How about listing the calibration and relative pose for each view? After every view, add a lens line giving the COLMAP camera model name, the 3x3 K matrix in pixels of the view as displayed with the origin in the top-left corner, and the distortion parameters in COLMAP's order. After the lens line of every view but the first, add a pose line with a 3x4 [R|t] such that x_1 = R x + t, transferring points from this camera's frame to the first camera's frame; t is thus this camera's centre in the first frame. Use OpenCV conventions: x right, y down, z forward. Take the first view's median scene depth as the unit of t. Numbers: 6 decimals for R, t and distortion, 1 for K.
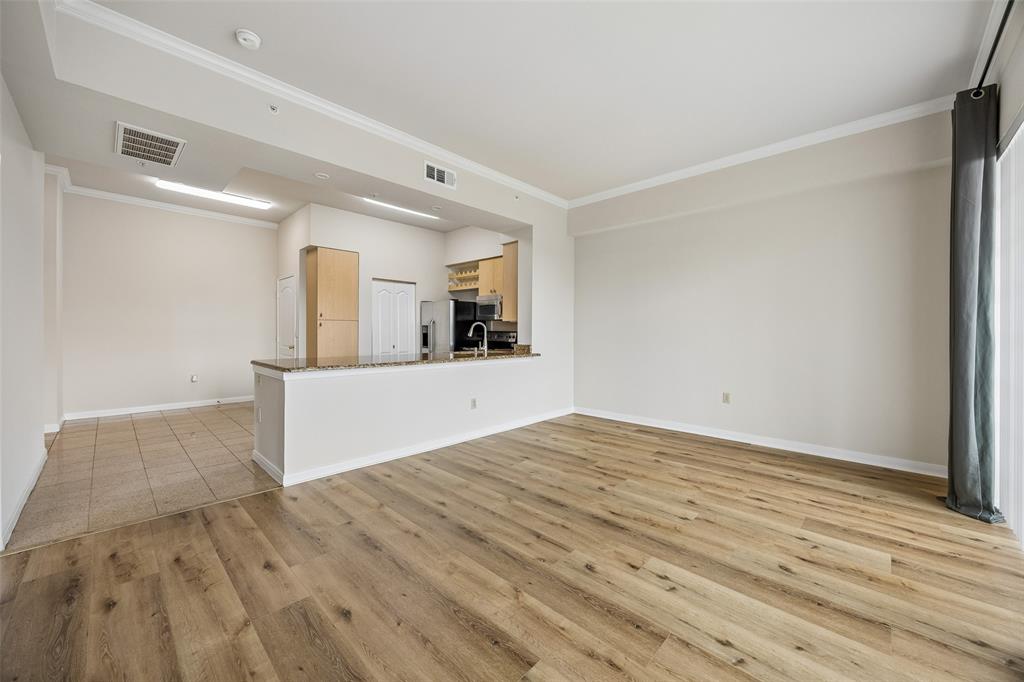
lens RADIAL K [[389.7, 0, 517.0], [0, 389.7, 336.2], [0, 0, 1]] dist [-0.005849, -0.000141]
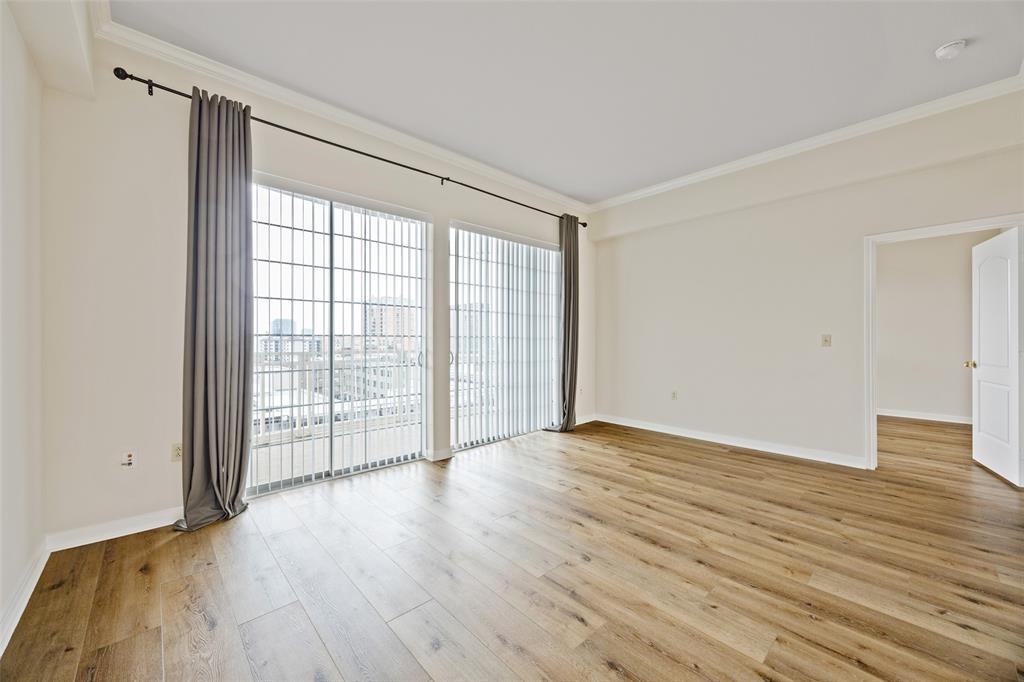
lens RADIAL K [[389.7, 0, 516.1], [0, 389.7, 339.8], [0, 0, 1]] dist [-0.005849, -0.000141]
pose [[-0.998120, 0.000258, 0.061292, 0.280766], [0.000871, 0.999950, 0.009975, -0.012989], [-0.061286, 0.010010, -0.998070, 1.593551]]
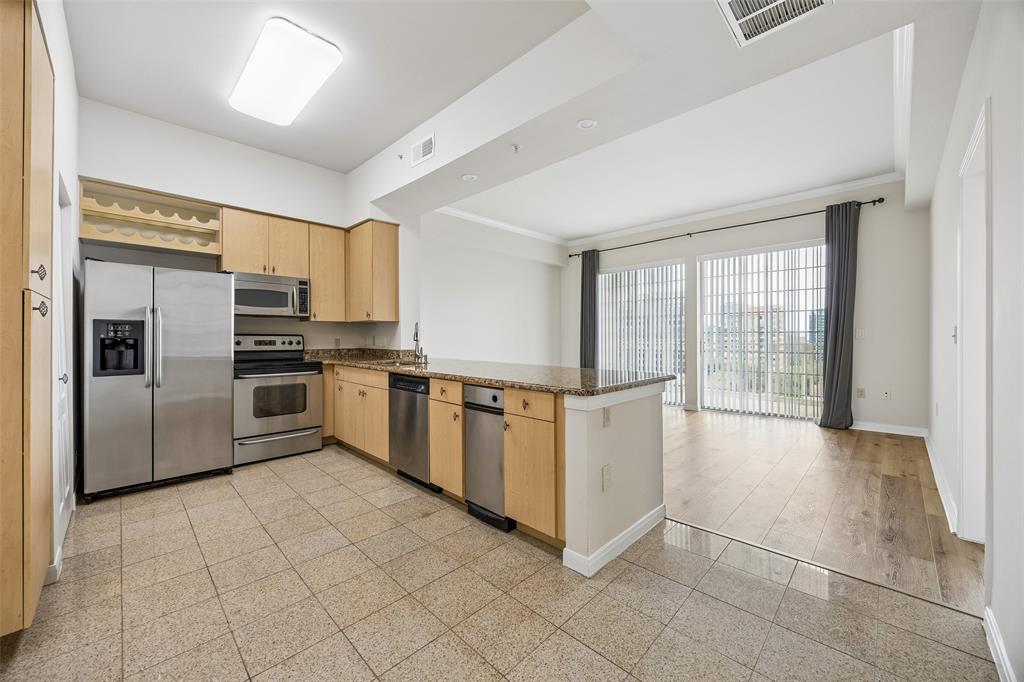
lens RADIAL K [[389.7, 0, 515.8], [0, 389.7, 338.0], [0, 0, 1]] dist [-0.005849, -0.000141]
pose [[0.010324, -0.009128, 0.999905, -1.358403], [0.014605, 0.999853, 0.008977, -0.014082], [-0.999840, 0.014511, 0.010456, 1.233004]]
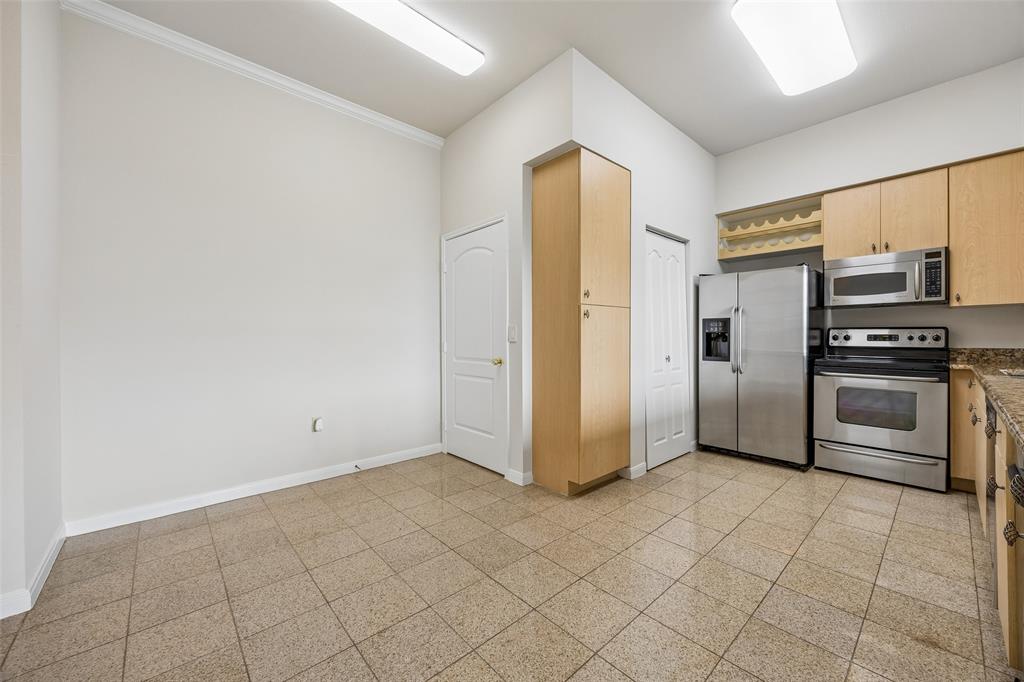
lens RADIAL K [[389.7, 0, 515.1], [0, 389.7, 340.8], [0, 0, 1]] dist [-0.005849, -0.000141]
pose [[0.997077, -0.008279, -0.075957, -0.998611], [0.007801, 0.999948, -0.006584, 0.008813], [0.076007, 0.005972, 0.997089, 0.953344]]
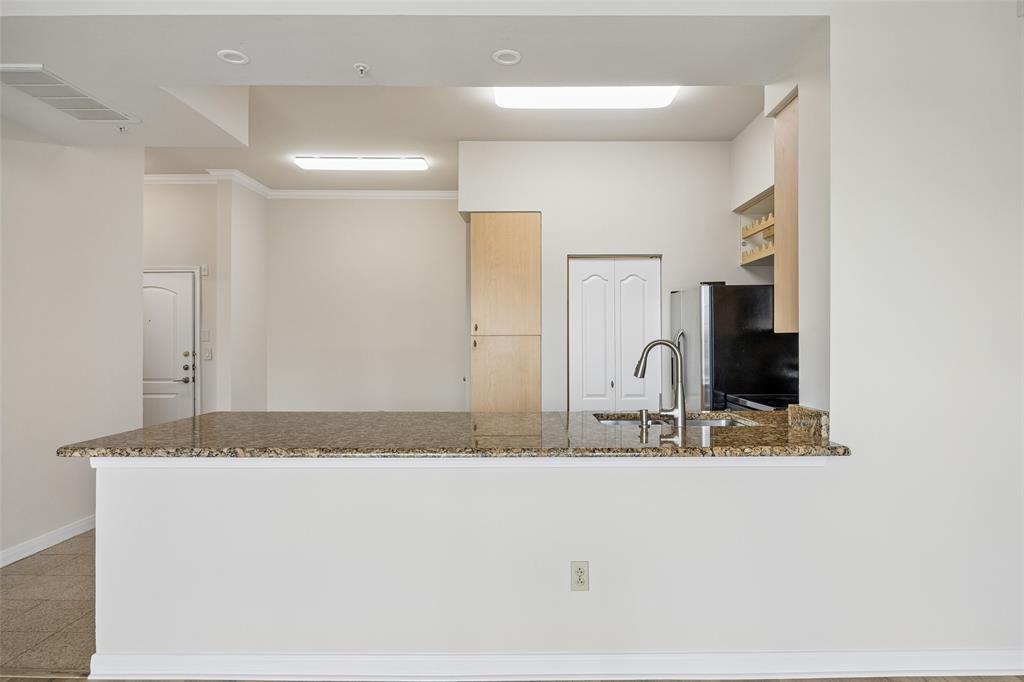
lens RADIAL K [[568.0, 0, 528.6], [0, 568.0, 341.0], [0, 0, 1]] dist [-0.002652, -0.001468]
pose [[0.687846, -0.003639, -0.725848, 0.312631], [-0.006352, 0.999919, -0.011033, -0.043970], [0.725829, 0.012199, 0.687767, 0.844147]]
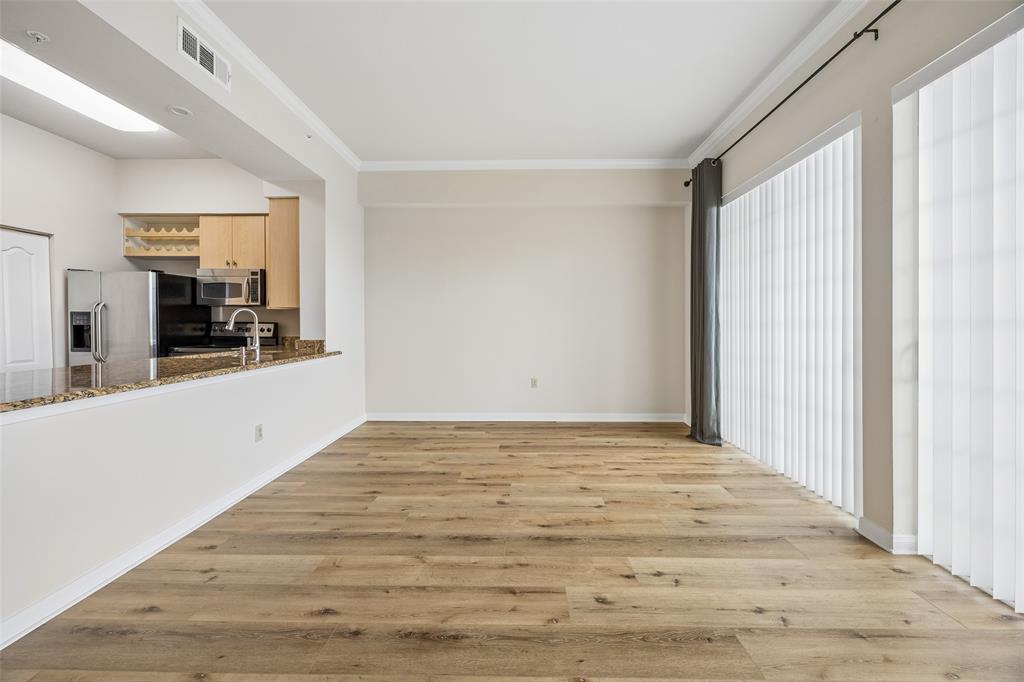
lens RADIAL K [[389.7, 0, 519.6], [0, 389.7, 330.4], [0, 0, 1]] dist [-0.005849, -0.000141]
pose [[0.733807, -0.015805, 0.679174, -0.315549], [0.009444, 0.999870, 0.013064, -0.004438], [-0.679292, -0.003172, 0.733861, 0.310502]]
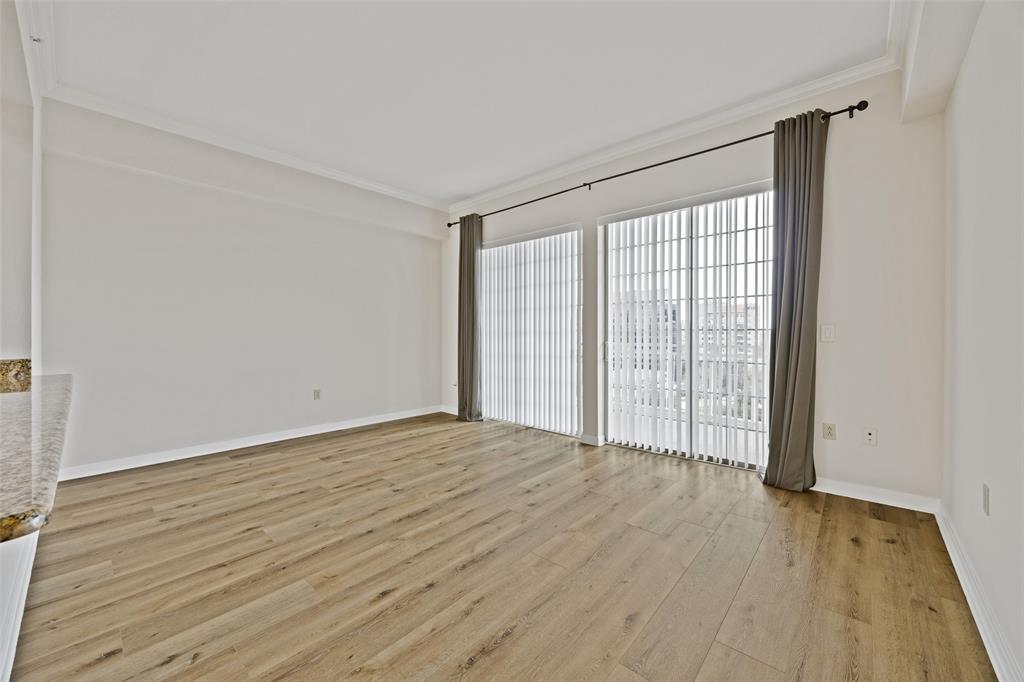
lens RADIAL K [[389.7, 0, 516.4], [0, 389.7, 333.7], [0, 0, 1]] dist [-0.005849, -0.000141]
pose [[-0.035141, -0.006759, 0.999360, -0.725977], [0.008947, 0.999935, 0.007077, -0.010474], [-0.999342, 0.009190, -0.035078, 0.676644]]
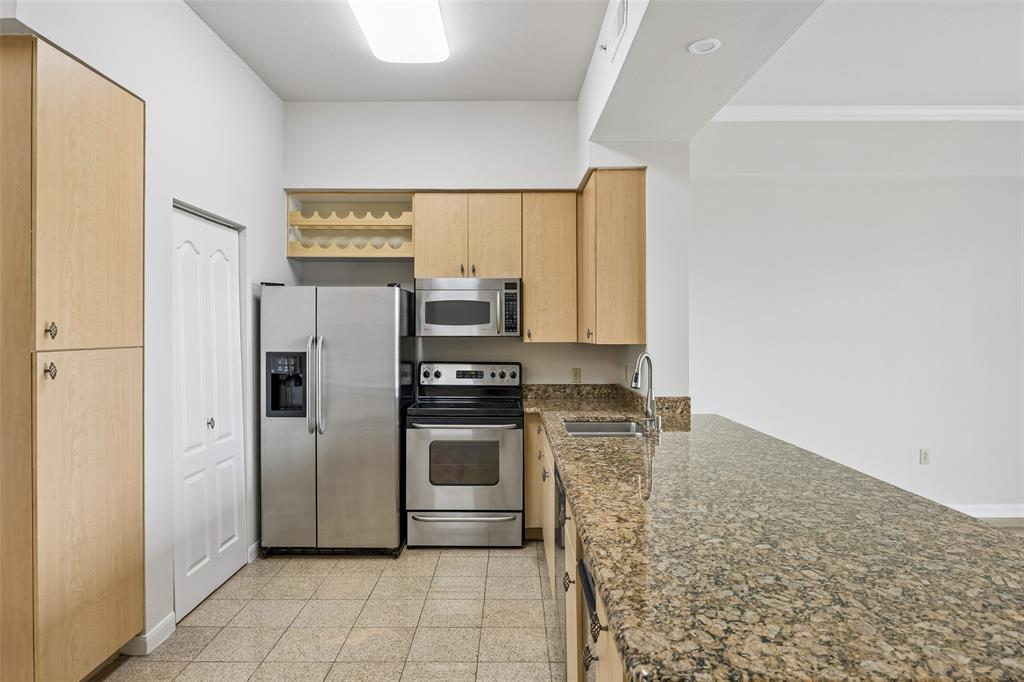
lens RADIAL K [[620.2, 0, 505.9], [0, 620.2, 337.9], [0, 0, 1]] dist [-0.007856, -0.000771]
pose [[0.728558, -0.010119, 0.684910, -1.007032], [0.013094, 0.999914, 0.000845, -0.082782], [-0.684859, 0.008353, 0.728627, 0.972351]]
